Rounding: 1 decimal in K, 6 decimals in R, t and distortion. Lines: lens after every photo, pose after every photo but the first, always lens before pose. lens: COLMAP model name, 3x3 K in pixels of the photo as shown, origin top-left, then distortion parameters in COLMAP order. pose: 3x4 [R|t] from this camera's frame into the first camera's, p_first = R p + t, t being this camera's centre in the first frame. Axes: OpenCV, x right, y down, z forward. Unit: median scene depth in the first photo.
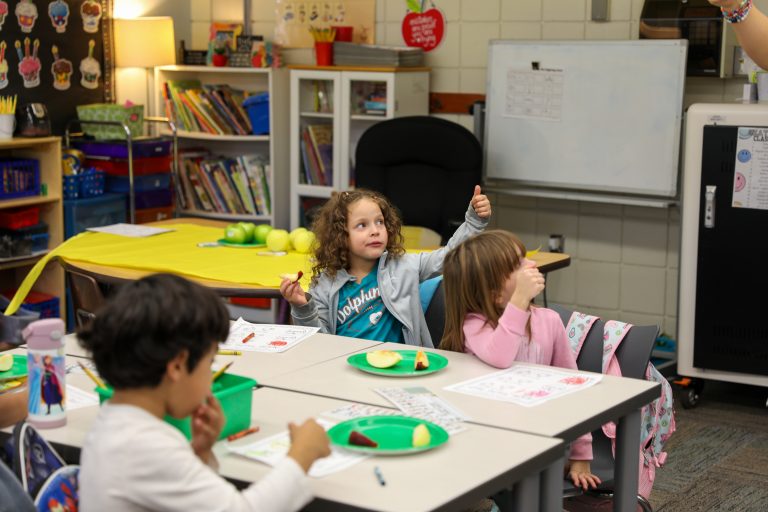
lens RADIAL K [[1399.5, 0, 385.0], [0, 1399.5, 257.4], [0, 0, 1]] dist [0.177503, 0.207933]
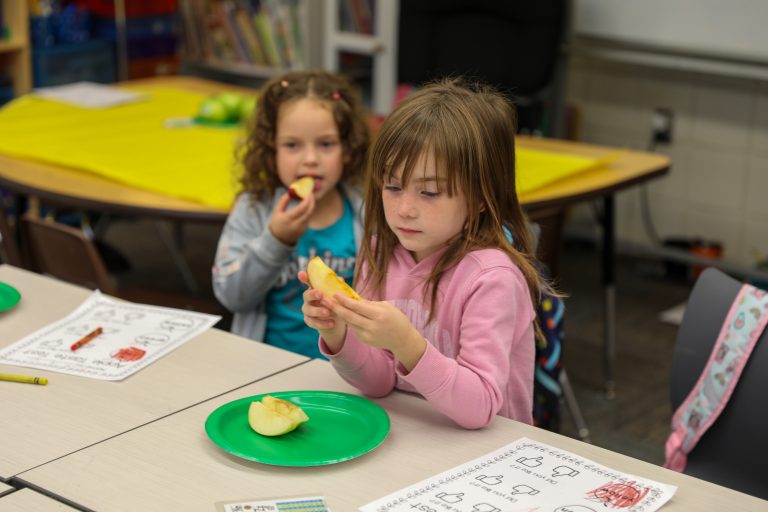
lens RADIAL K [[1399.5, 0, 385.0], [0, 1399.5, 257.4], [0, 0, 1]] dist [0.177503, 0.207933]
pose [[0.995533, 0.036160, -0.087214, 0.040575], [-0.025069, 0.991832, 0.125065, -0.028083], [0.091024, -0.122321, 0.988308, 0.218306]]
